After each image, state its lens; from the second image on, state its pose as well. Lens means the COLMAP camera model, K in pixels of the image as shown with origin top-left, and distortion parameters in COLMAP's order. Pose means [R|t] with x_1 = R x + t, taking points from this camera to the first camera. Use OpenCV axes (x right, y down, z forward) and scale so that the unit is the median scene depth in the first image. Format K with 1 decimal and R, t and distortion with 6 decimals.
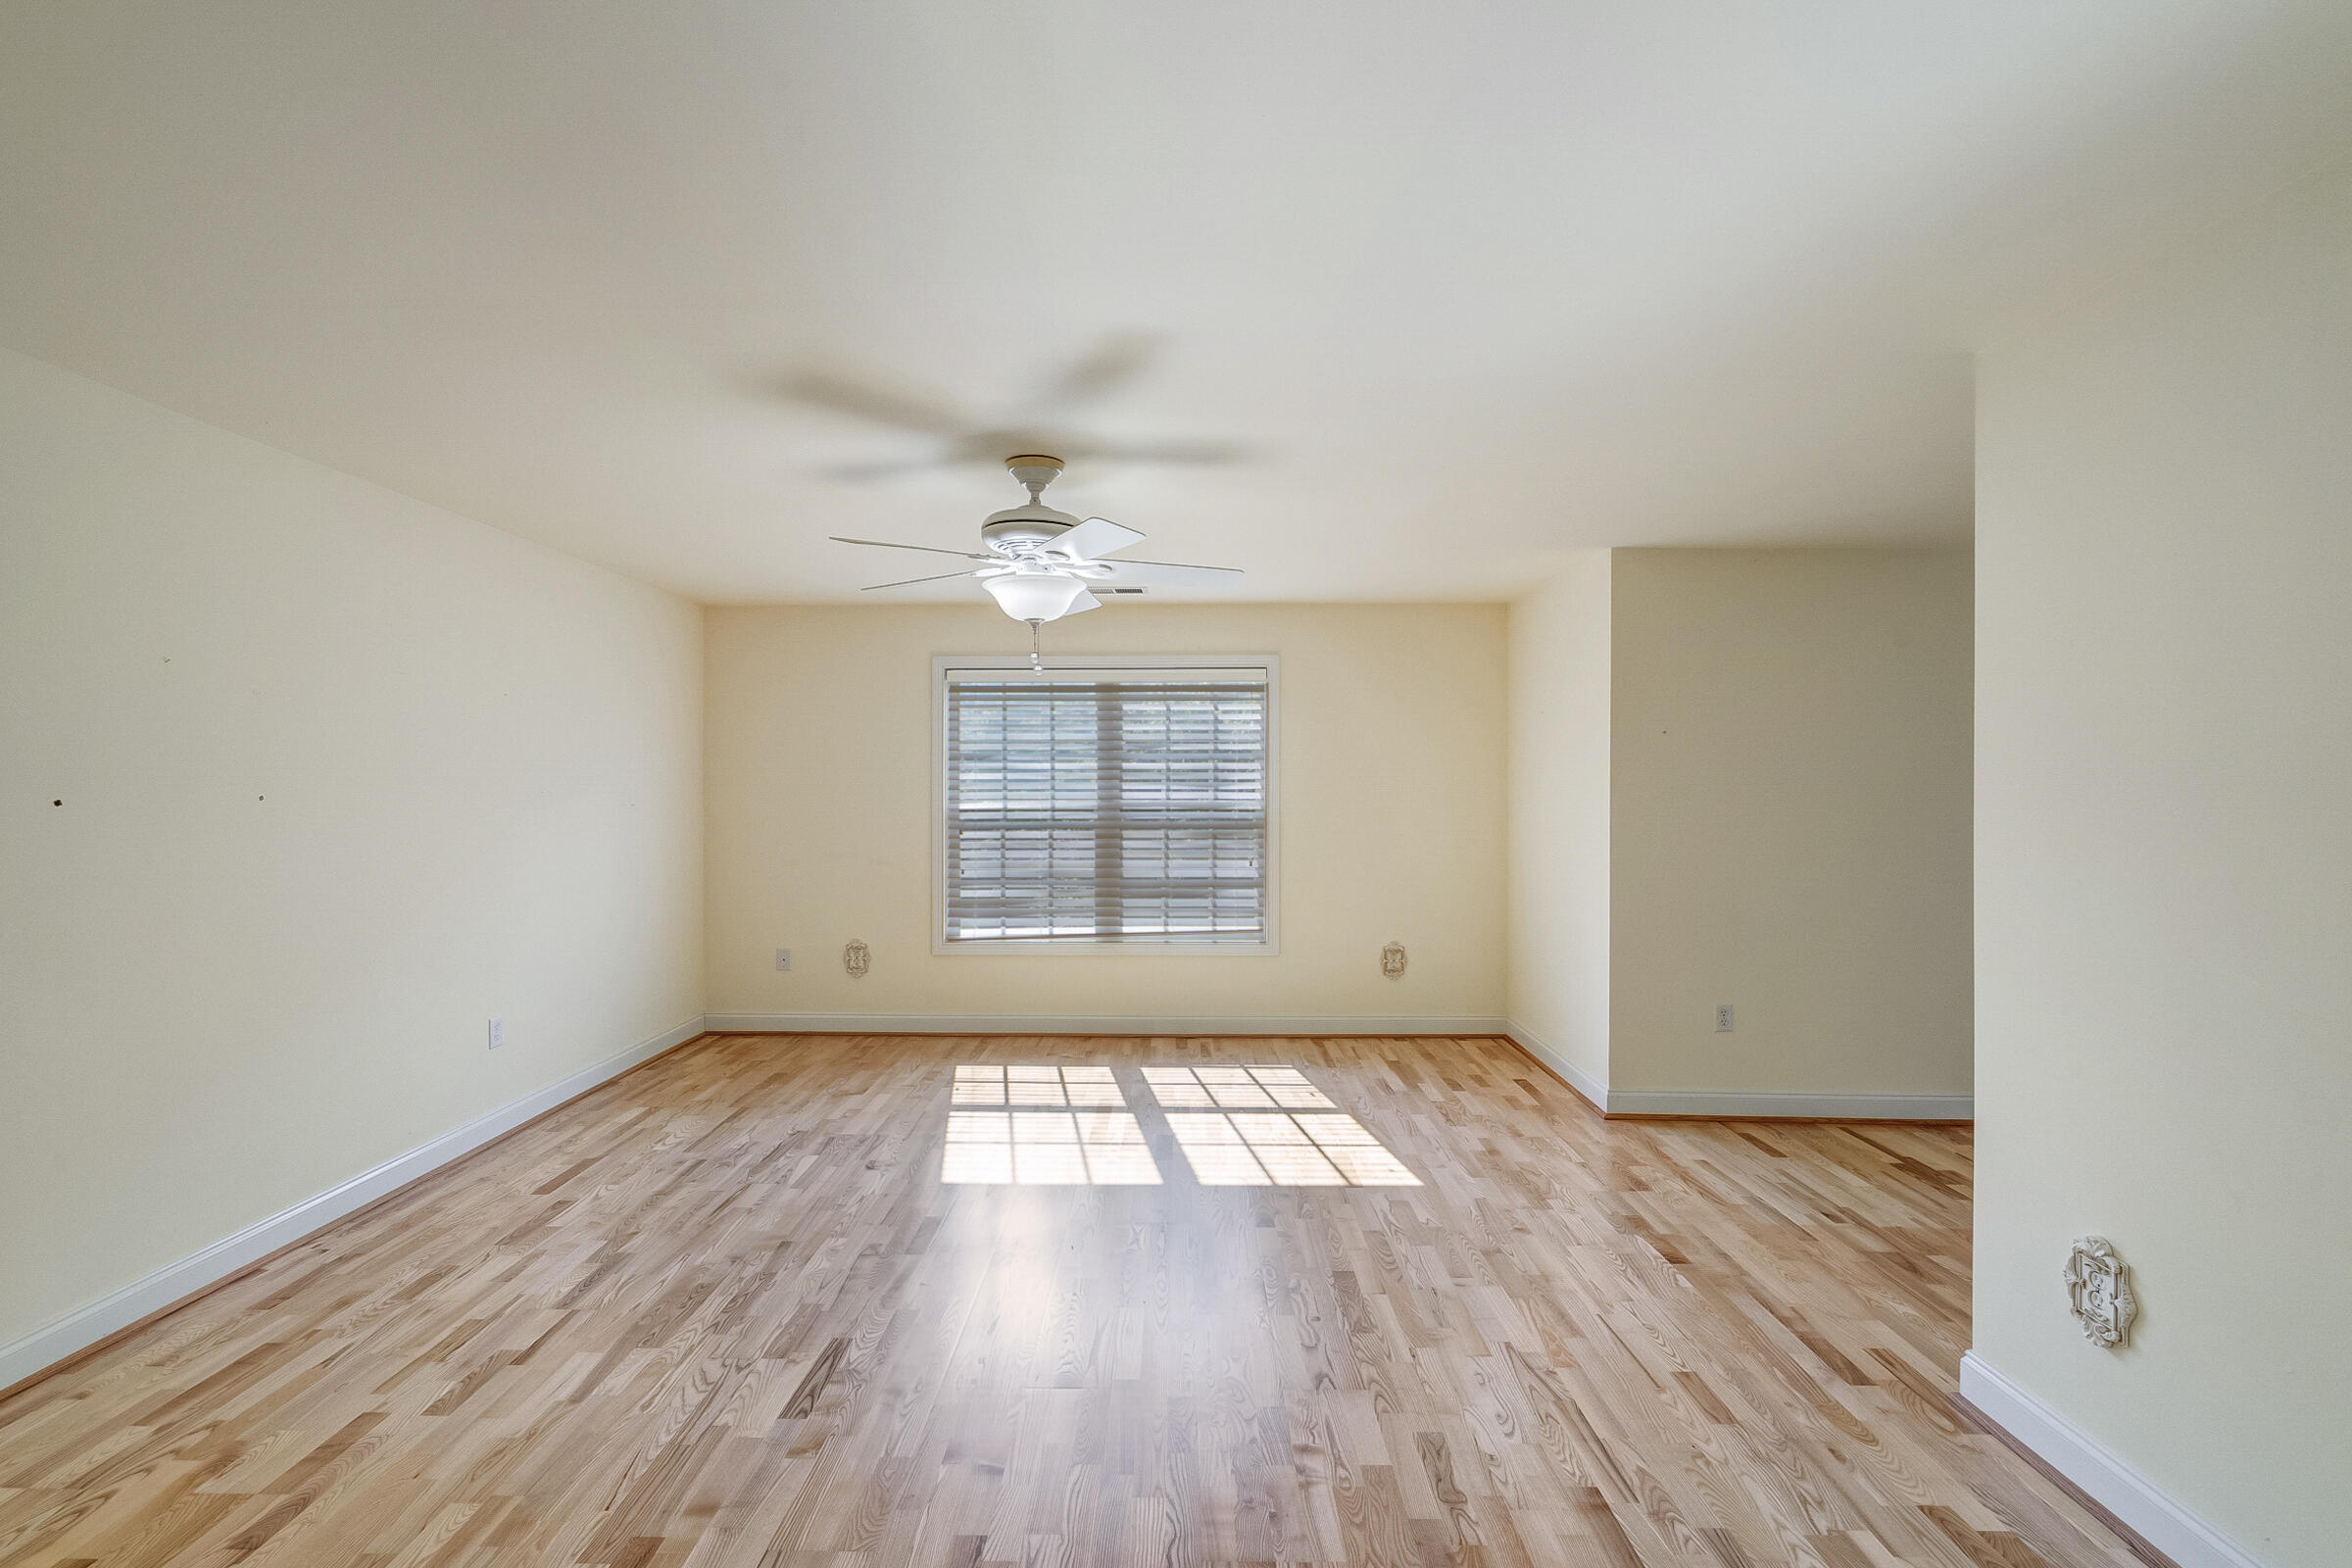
lens RADIAL K [[1061.2, 0, 1176.9], [0, 1061.2, 782.3], [0, 0, 1]] dist [-0.003433, -0.000417]
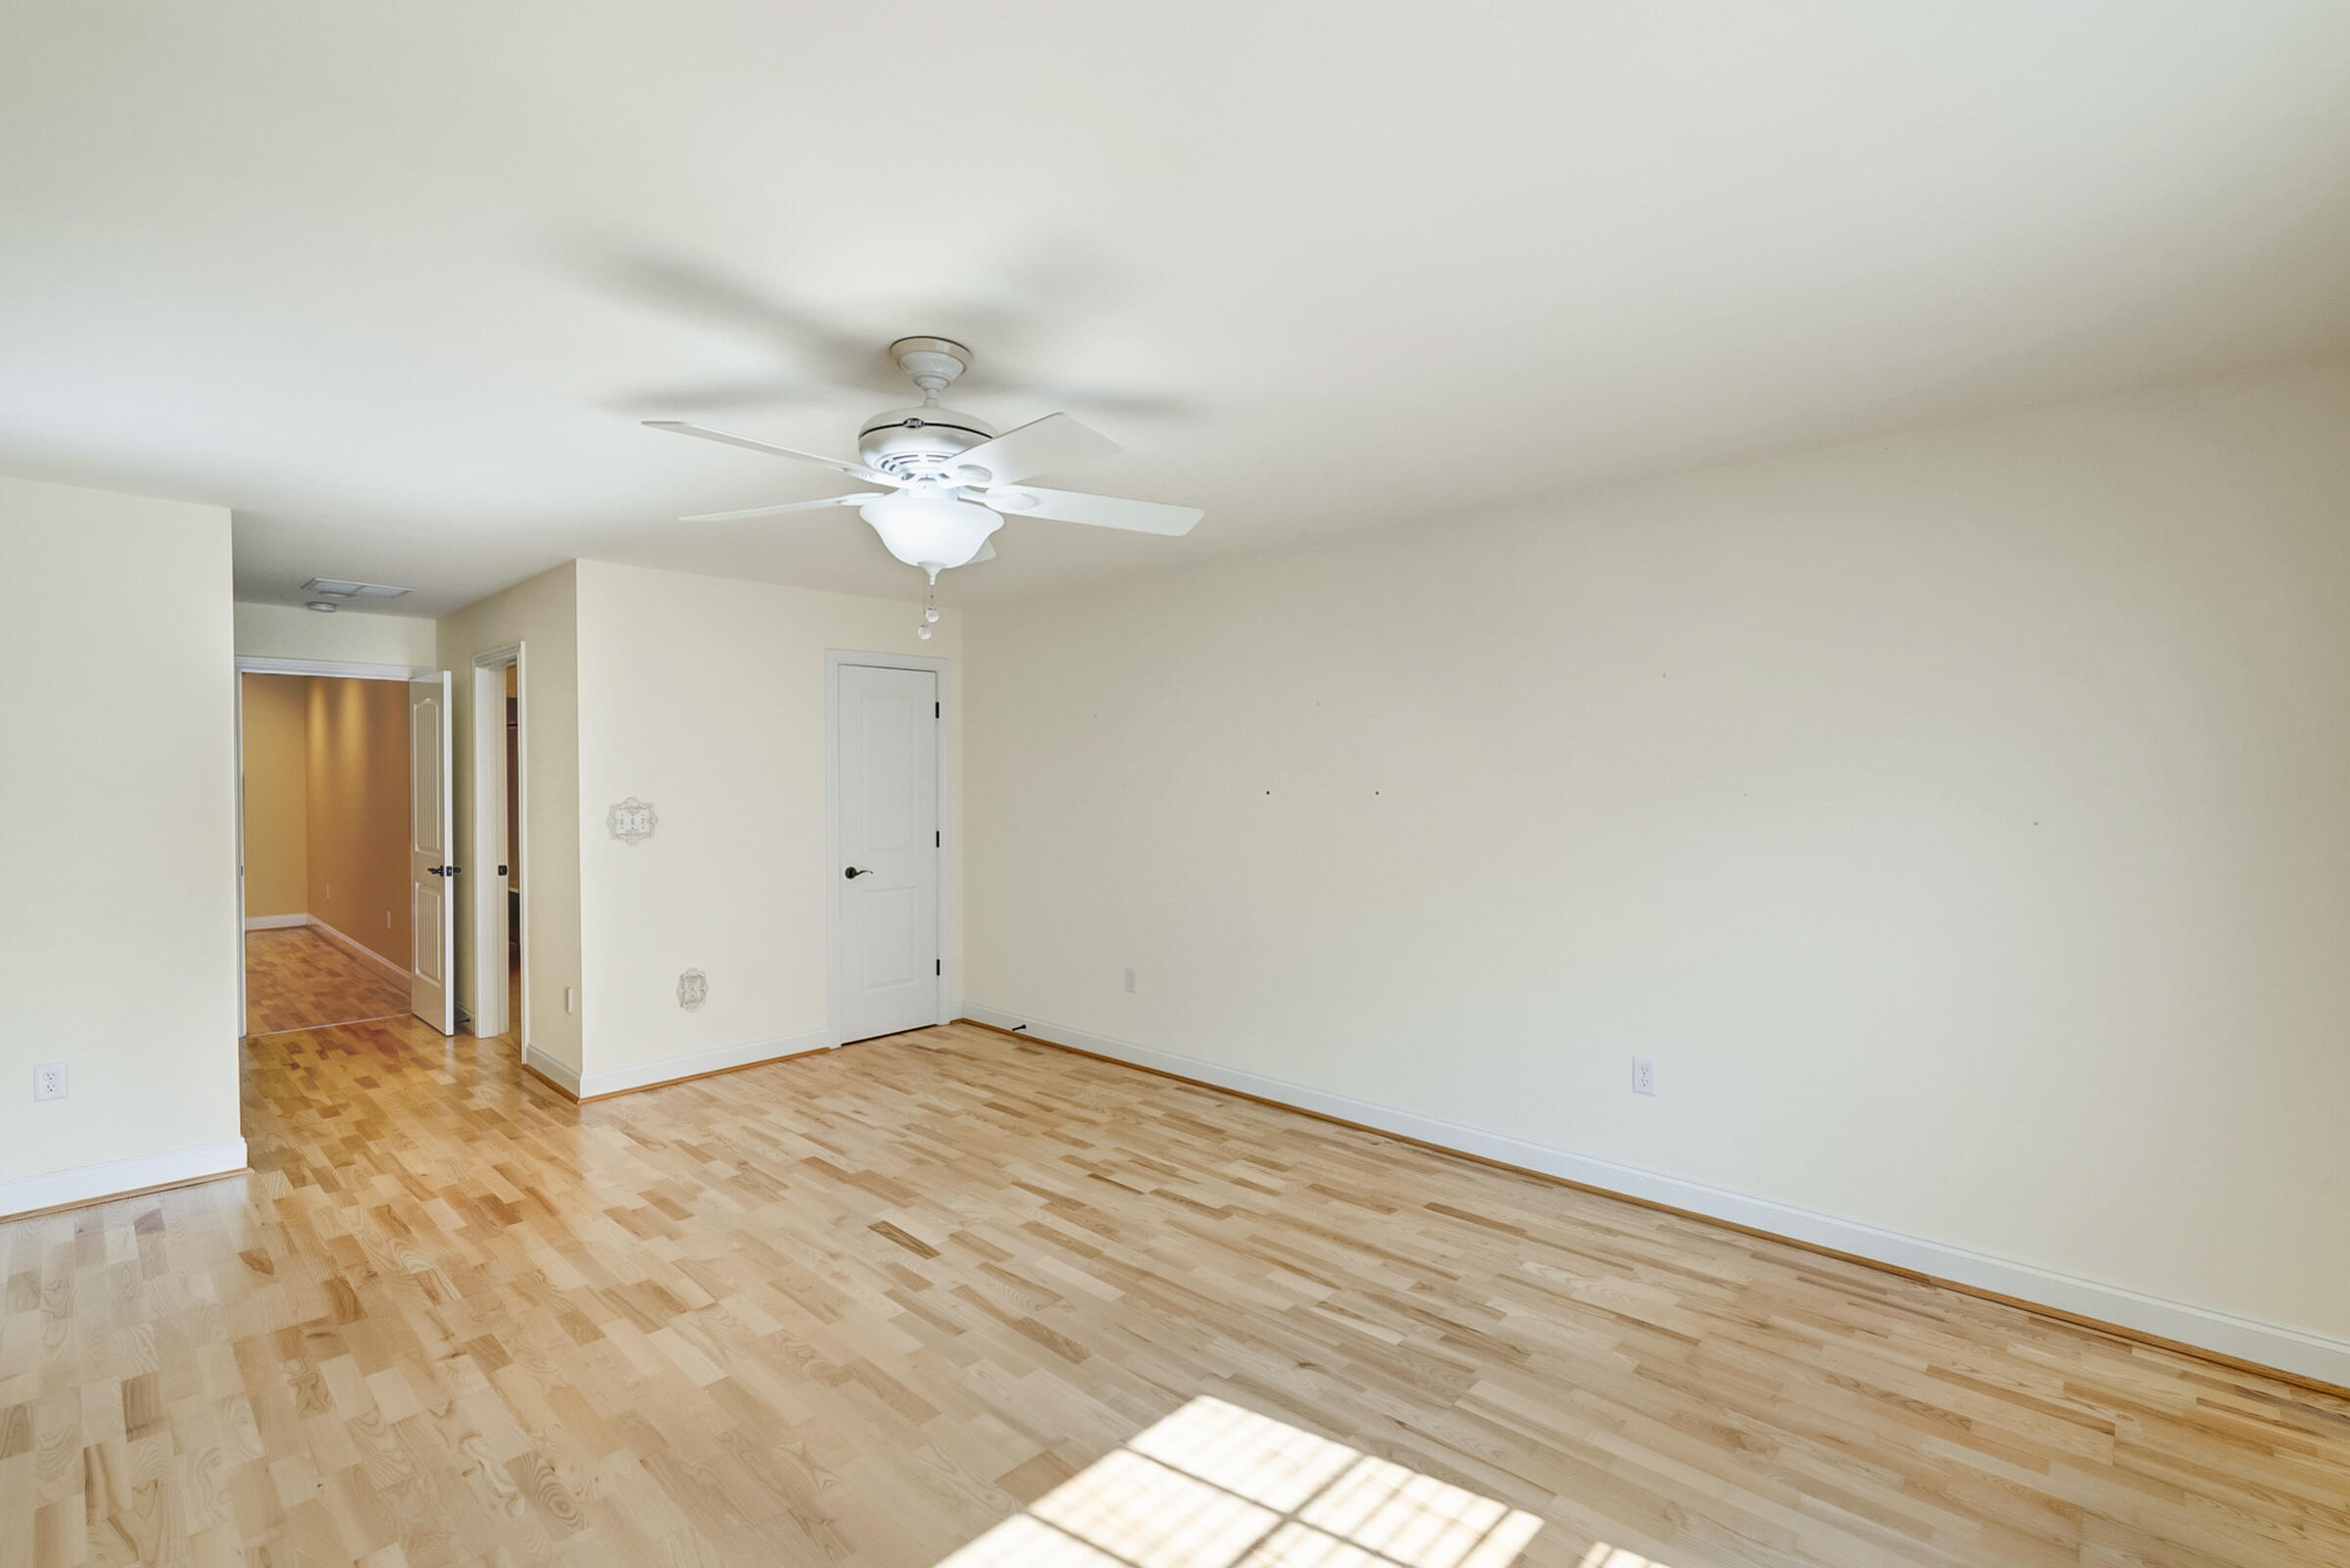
lens RADIAL K [[1060.3, 0, 1172.6], [0, 1060.3, 789.8], [0, 0, 1]] dist [-0.003433, -0.000417]
pose [[-0.689427, 0.006591, -0.724325, 0.319007], [0.001121, 0.999967, 0.008032, -0.000650], [0.724354, 0.004725, -0.689412, 1.824841]]
